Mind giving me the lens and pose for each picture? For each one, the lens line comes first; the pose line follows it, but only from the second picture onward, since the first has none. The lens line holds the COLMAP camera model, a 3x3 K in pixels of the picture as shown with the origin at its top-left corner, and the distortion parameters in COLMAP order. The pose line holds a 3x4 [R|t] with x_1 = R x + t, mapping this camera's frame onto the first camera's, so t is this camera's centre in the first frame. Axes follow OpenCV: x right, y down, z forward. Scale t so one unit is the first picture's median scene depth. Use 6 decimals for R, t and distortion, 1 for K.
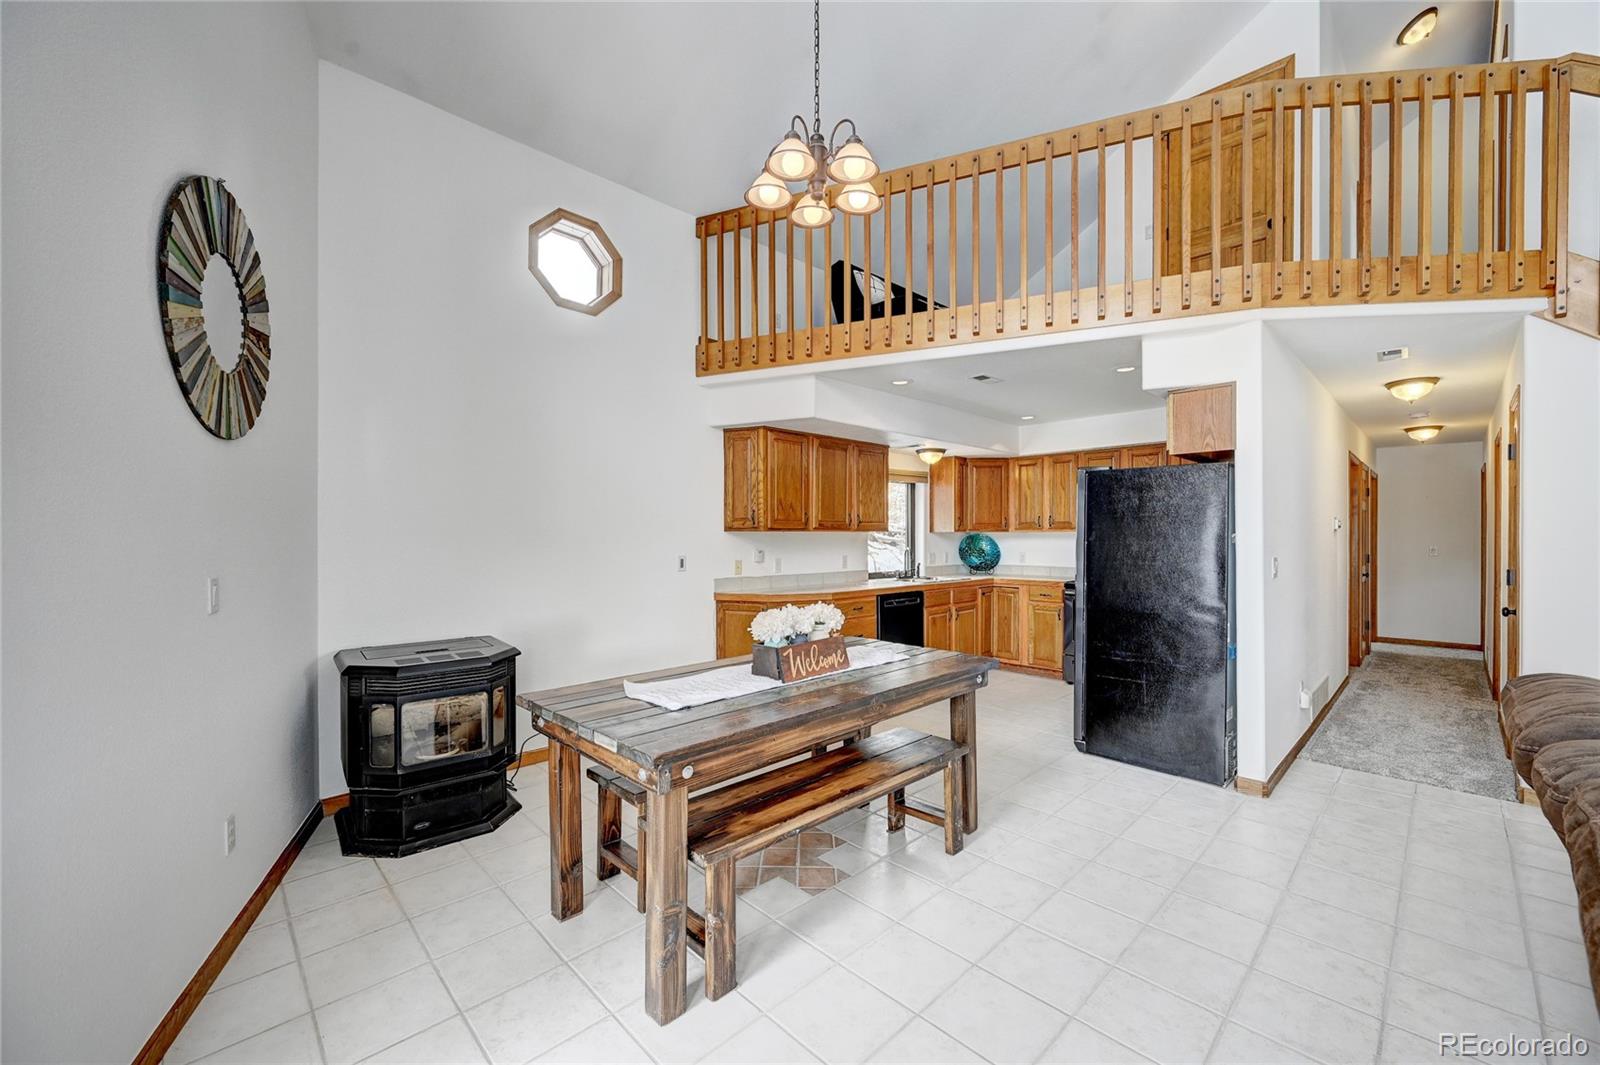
lens RADIAL K [[628.7, 0, 801.6], [0, 628.7, 535.1], [0, 0, 1]] dist [-0.000792, -0.000493]
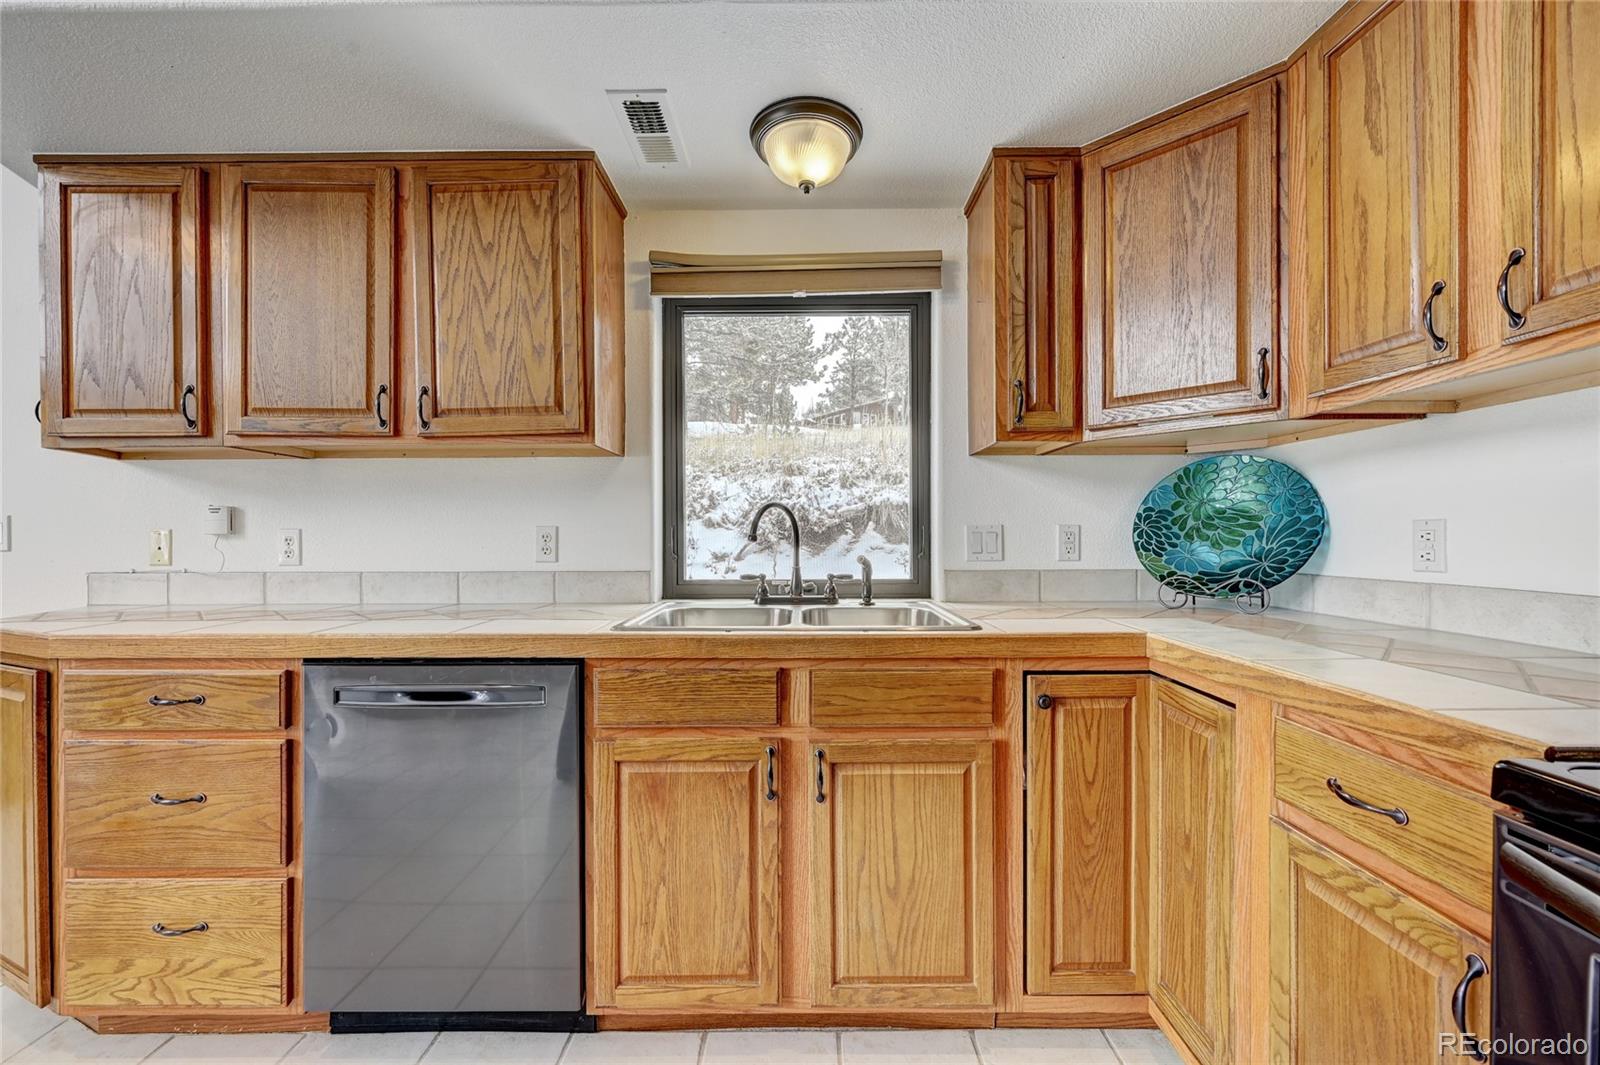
lens RADIAL K [[628.7, 0, 797.2], [0, 628.7, 535.2], [0, 0, 1]] dist [-0.000792, -0.000493]
pose [[0.717756, -0.001230, -0.696294, 0.368130], [0.004002, 0.999989, 0.002359, 0.033474], [0.696284, -0.004480, 0.717753, 0.759092]]
